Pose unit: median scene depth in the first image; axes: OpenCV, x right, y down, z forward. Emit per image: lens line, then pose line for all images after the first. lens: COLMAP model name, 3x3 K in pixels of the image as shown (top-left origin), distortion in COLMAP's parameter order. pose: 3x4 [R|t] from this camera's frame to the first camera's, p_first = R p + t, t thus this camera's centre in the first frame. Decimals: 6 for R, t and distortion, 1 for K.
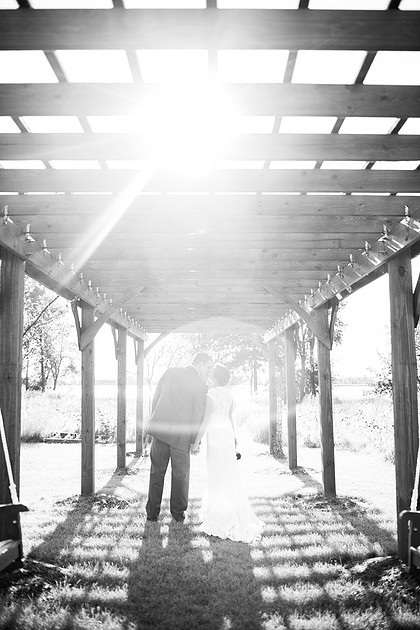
lens RADIAL K [[604.9, 0, 210.0], [0, 604.9, 315.0], [0, 0, 1]] dist [-0.089824, 0.109276]
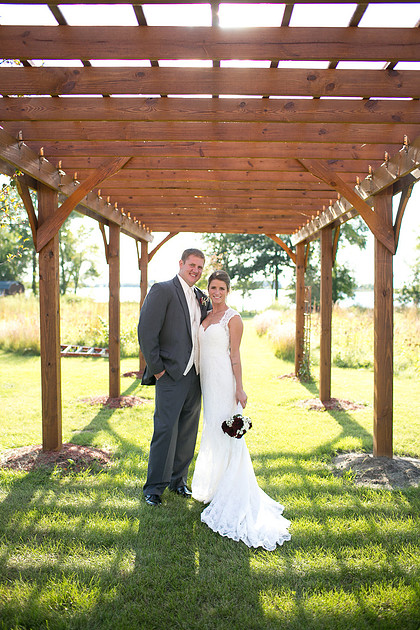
lens RADIAL K [[604.9, 0, 210.0], [0, 604.9, 315.0], [0, 0, 1]] dist [-0.089824, 0.109276]
pose [[0.999338, 0.013491, -0.033797, 0.008648], [-0.007998, 0.987456, 0.157690, 0.013798], [0.035500, -0.157315, 0.986910, 0.213065]]
